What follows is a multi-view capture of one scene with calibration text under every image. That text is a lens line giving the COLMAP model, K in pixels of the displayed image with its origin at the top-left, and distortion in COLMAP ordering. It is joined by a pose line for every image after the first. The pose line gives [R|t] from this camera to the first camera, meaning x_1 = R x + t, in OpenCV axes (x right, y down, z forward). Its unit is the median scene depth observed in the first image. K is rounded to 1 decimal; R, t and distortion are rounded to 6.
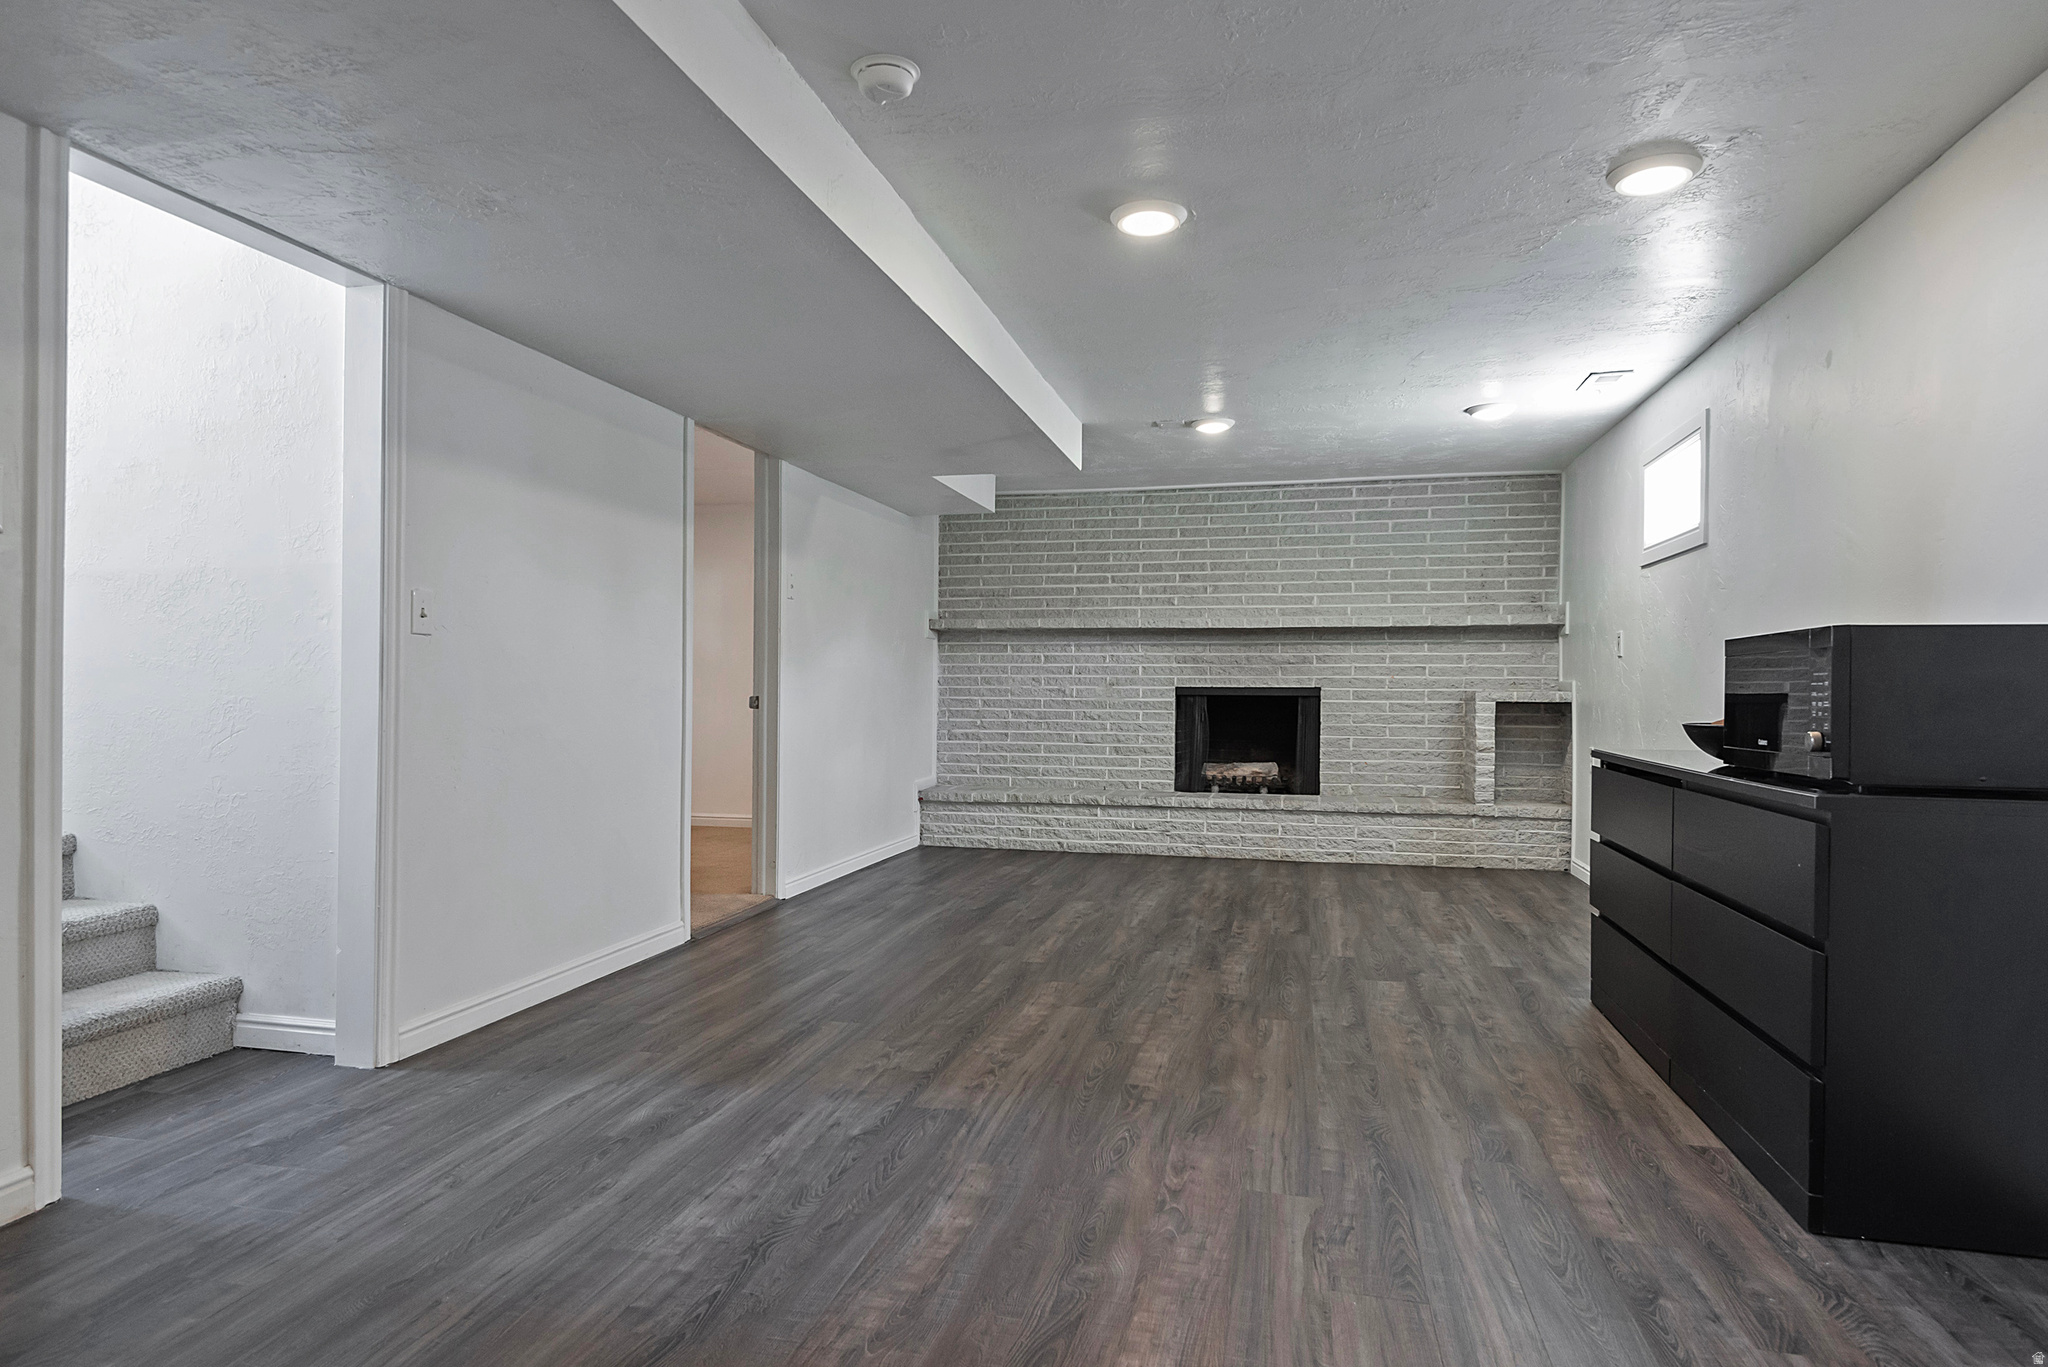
lens RADIAL K [[1177.4, 0, 1013.5], [0, 1177.4, 692.5], [0, 0, 1]] dist [0.035938, -0.000968]
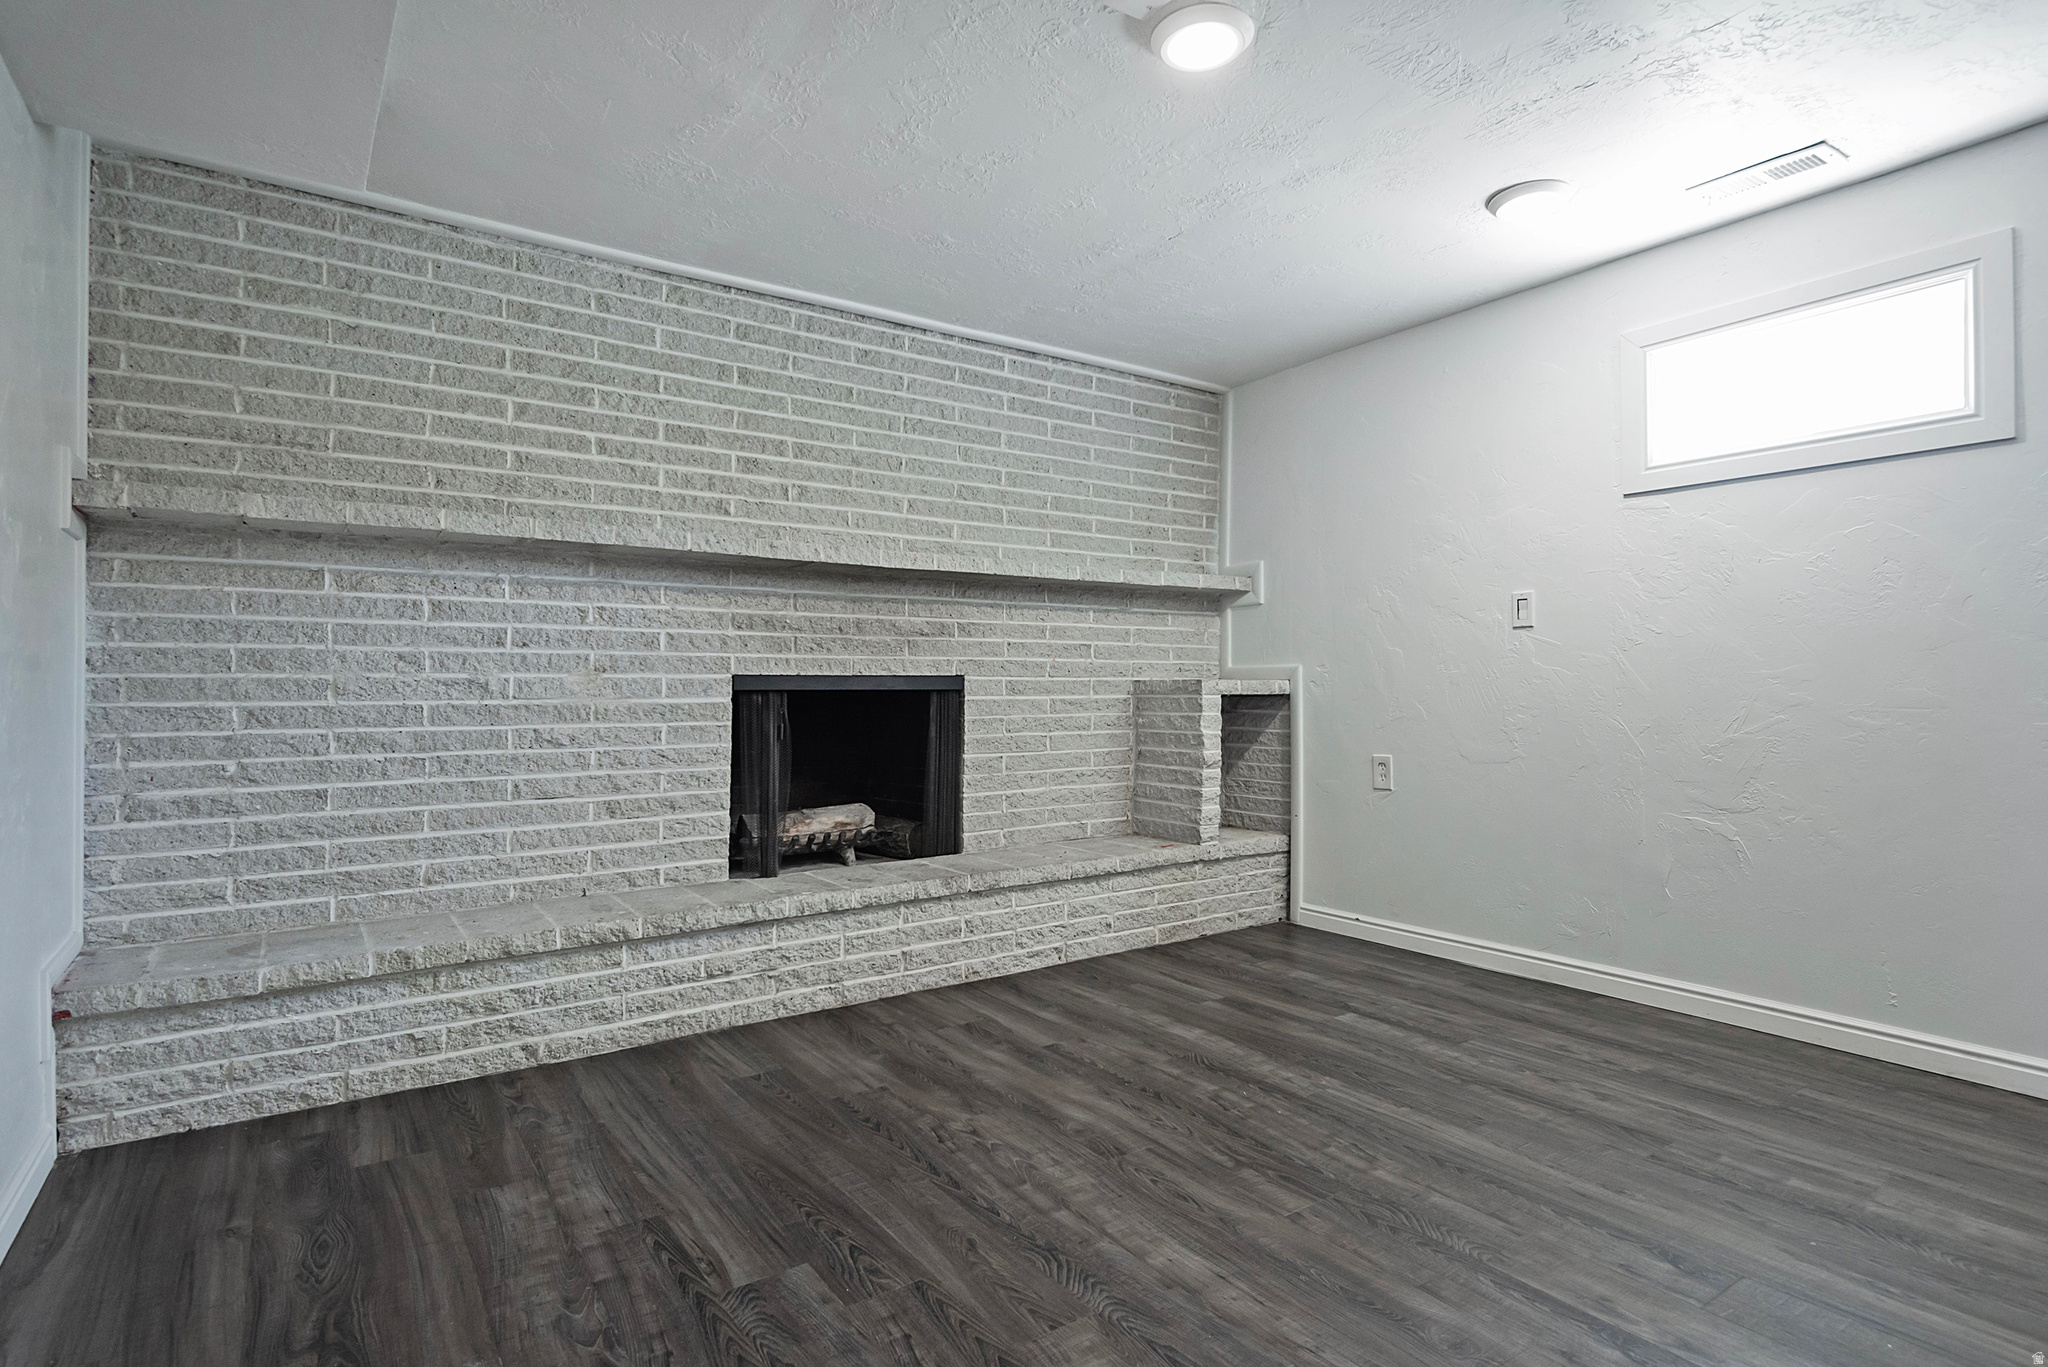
lens RADIAL K [[1052.0, 0, 1024.0], [0, 1052.0, 683.5], [0, 0, 1]] dist [0.041385, -0.031306]
pose [[0.669164, -0.004839, 0.743099, -0.121489], [0.009535, 0.999952, -0.002075, 0.001165], [-0.743054, 0.008474, 0.669178, 0.612853]]
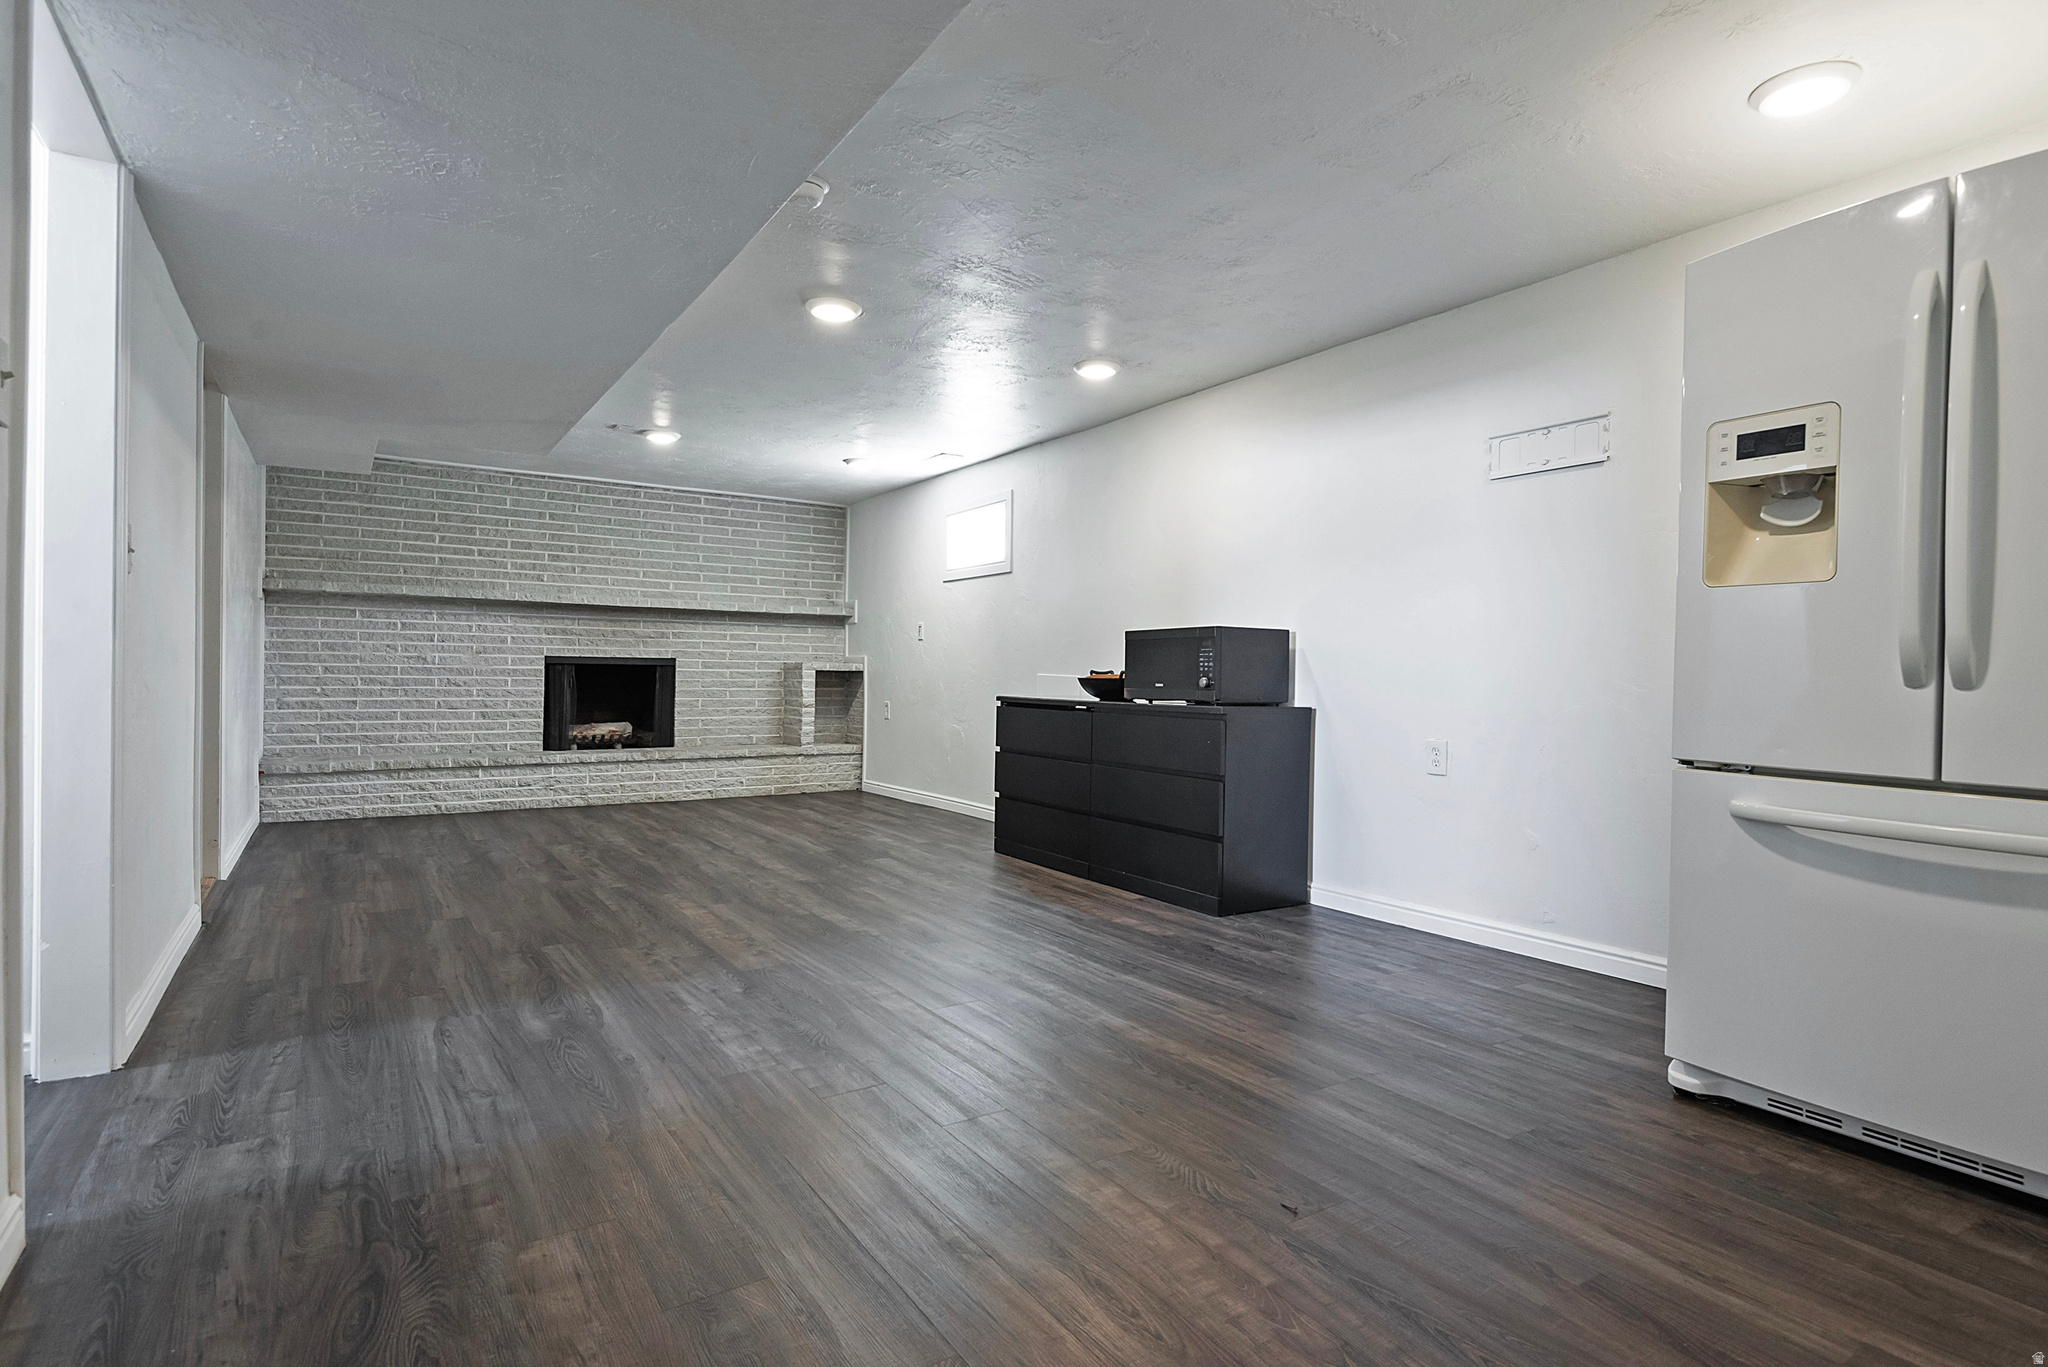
lens RADIAL K [[1036.0, 0, 1031.6], [0, 1036.0, 689.7], [0, 0, 1]] dist [0.042218, -0.031219]
pose [[0.687119, -0.007049, 0.726510, -0.265465], [-0.006207, 0.999860, 0.015571, 0.008976], [-0.726518, -0.015208, 0.686979, -0.001959]]
